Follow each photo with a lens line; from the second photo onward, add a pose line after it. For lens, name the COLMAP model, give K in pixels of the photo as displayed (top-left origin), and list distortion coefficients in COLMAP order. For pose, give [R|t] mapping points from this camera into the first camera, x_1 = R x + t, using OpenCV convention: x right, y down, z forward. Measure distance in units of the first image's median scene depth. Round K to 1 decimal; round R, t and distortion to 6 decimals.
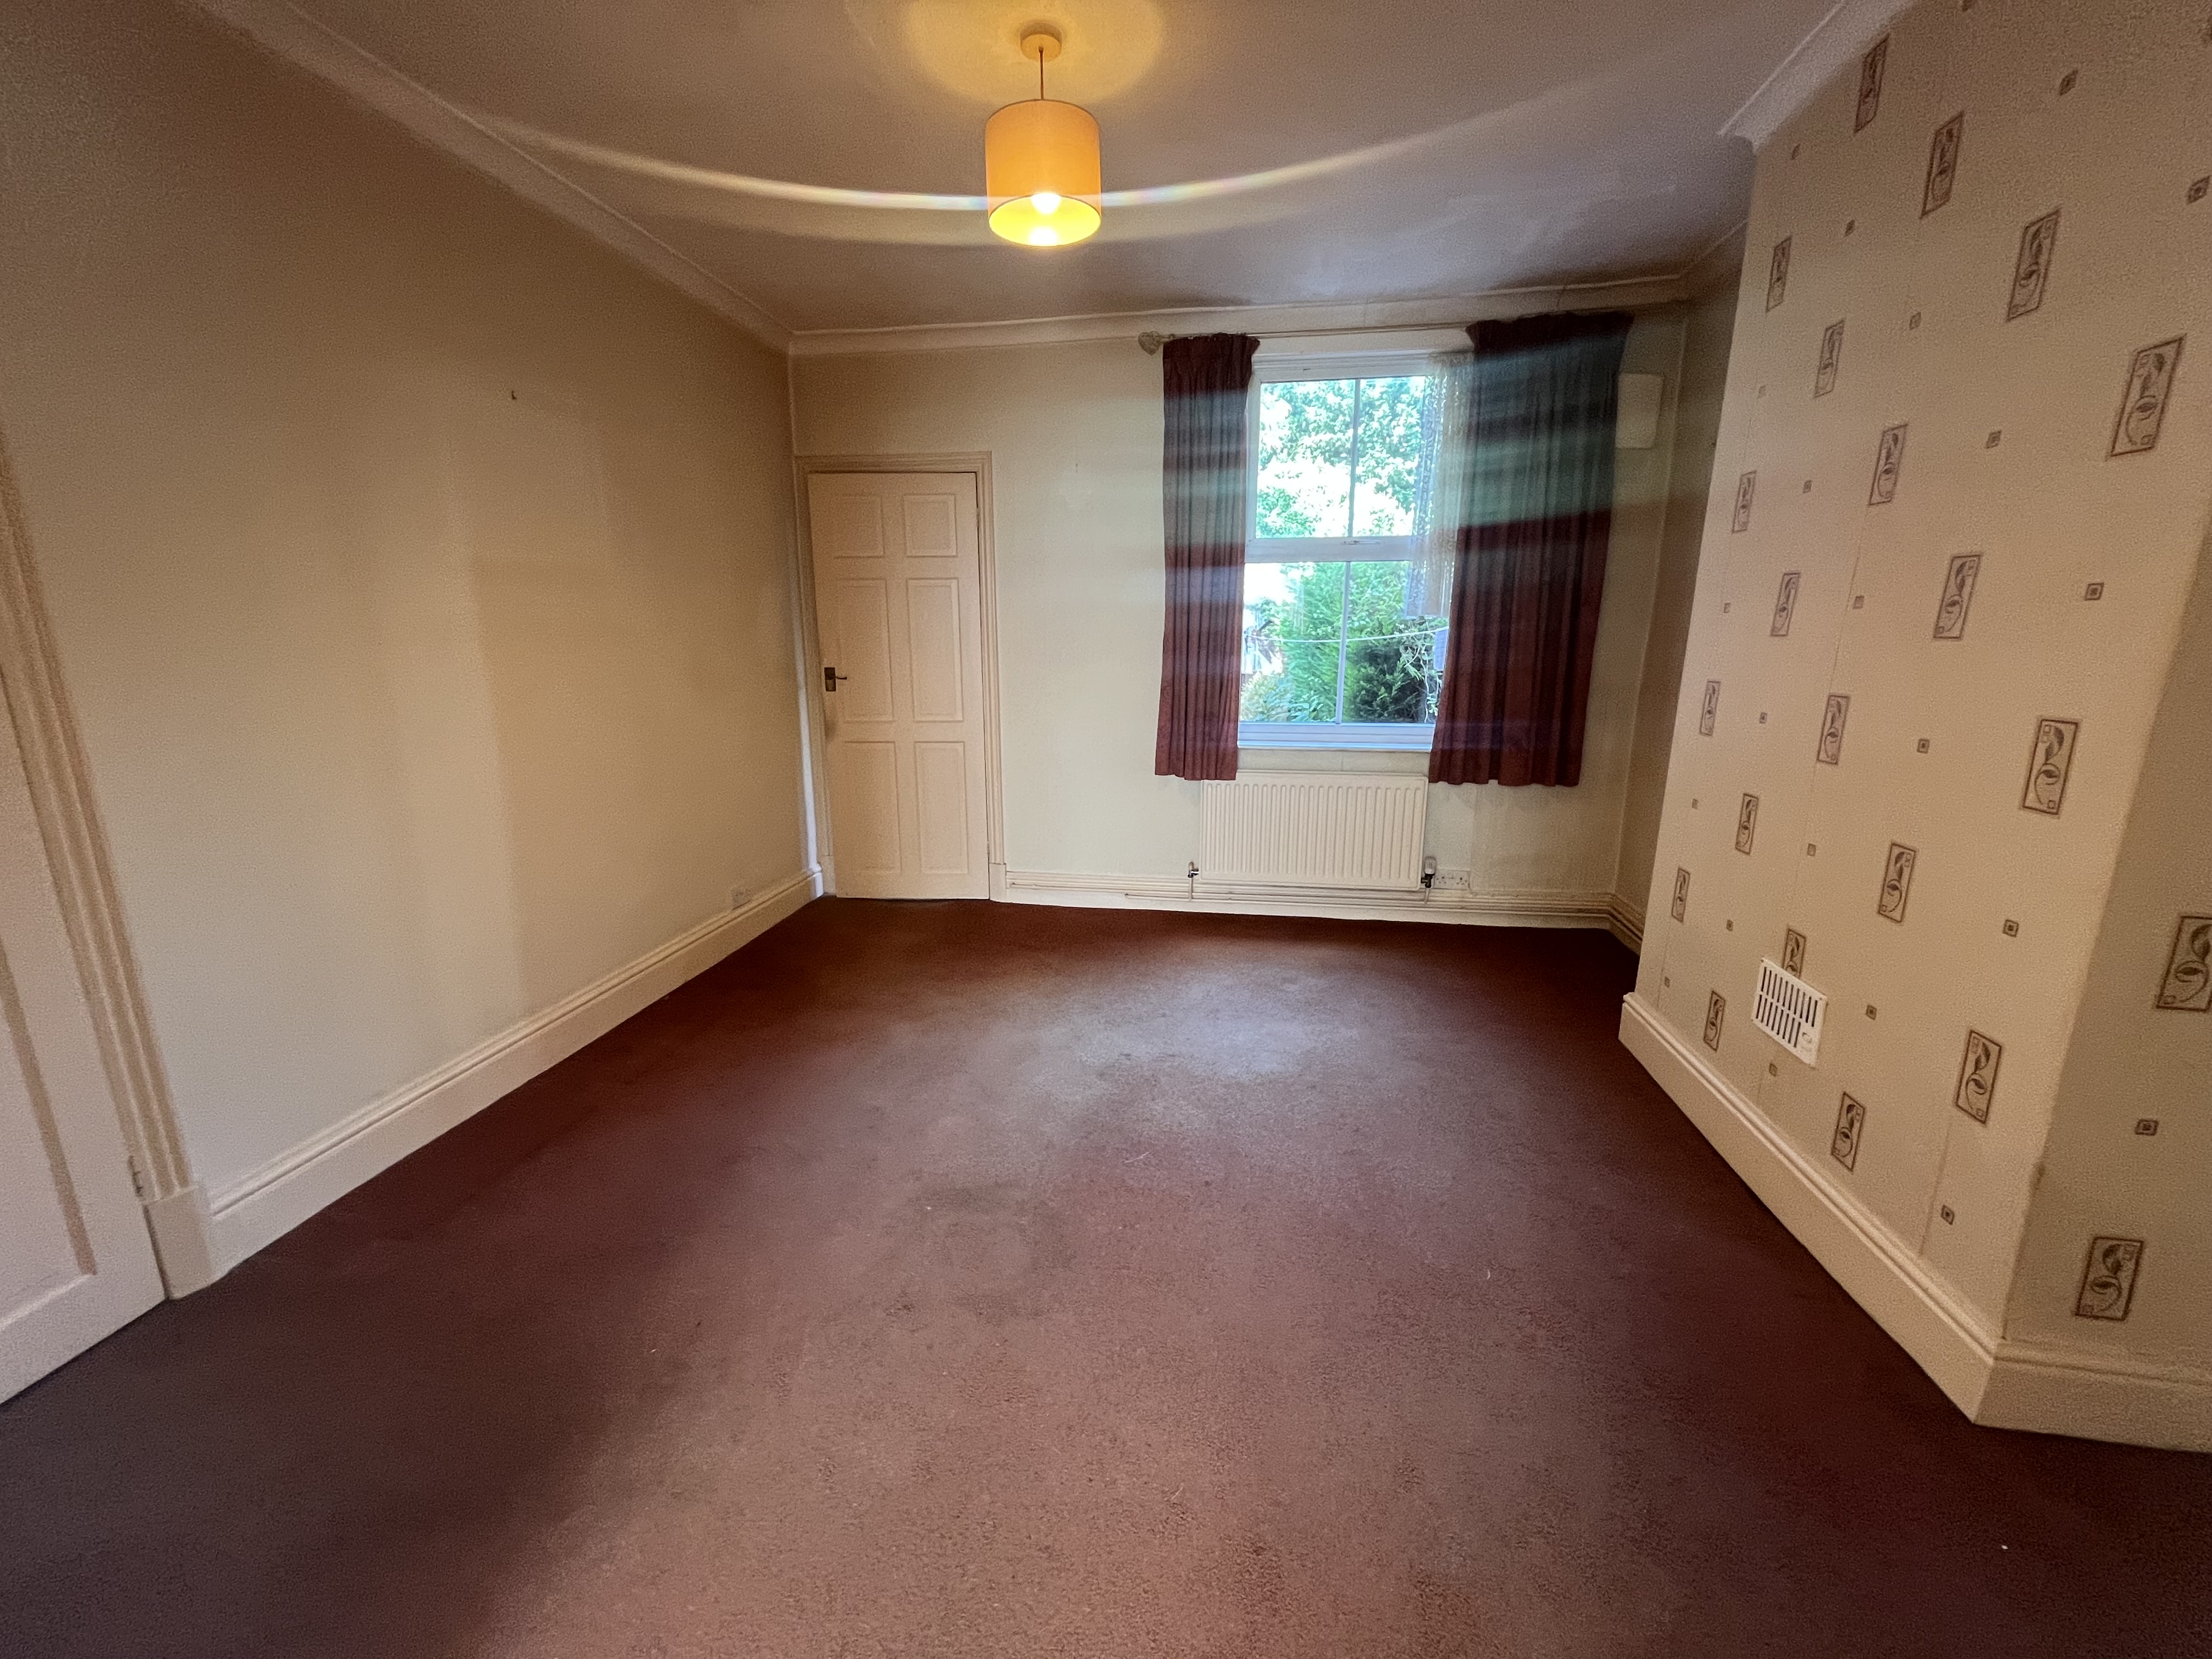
lens RADIAL K [[890.7, 0, 1108.3], [0, 890.7, 830.4], [0, 0, 1]] dist [-0.002258, 0.000033]
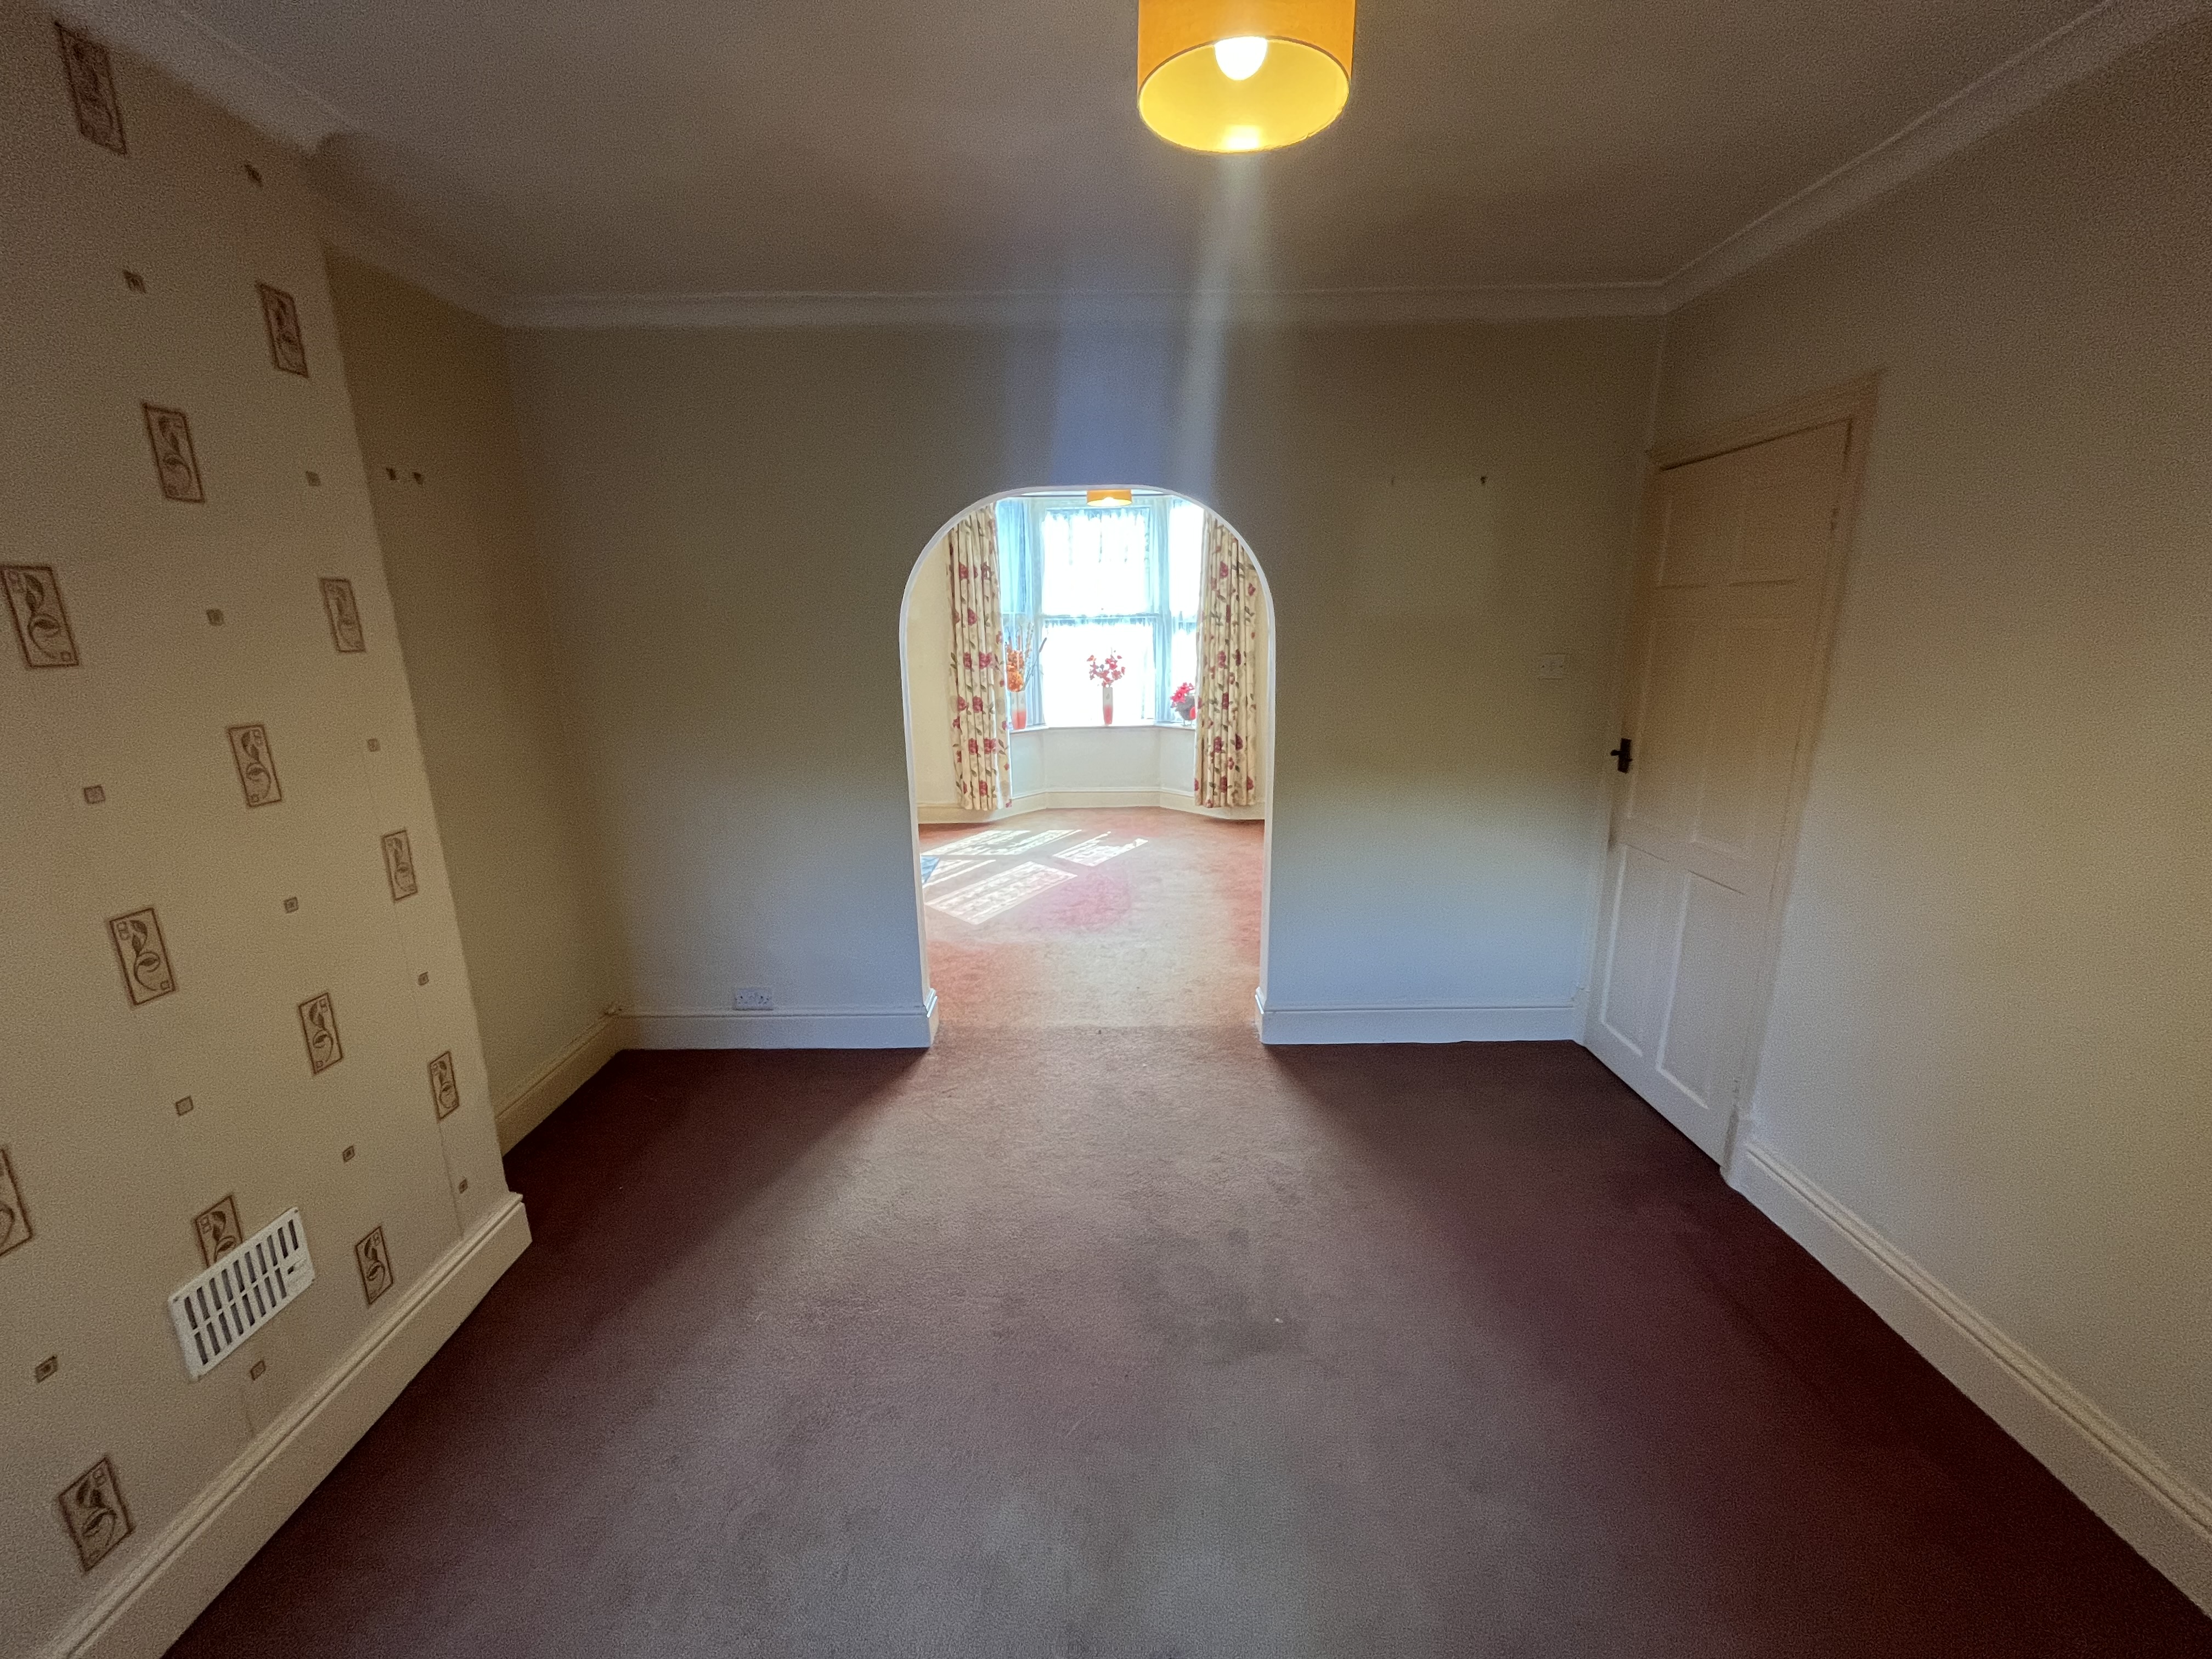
lens RADIAL K [[890.7, 0, 1109.6], [0, 890.7, 831.0], [0, 0, 1]] dist [-0.002258, 0.000033]
pose [[-0.988532, 0.052077, -0.141744, 0.110621], [-0.016376, 0.896147, 0.443455, -0.561817], [0.150118, 0.440691, -0.885018, 1.763302]]
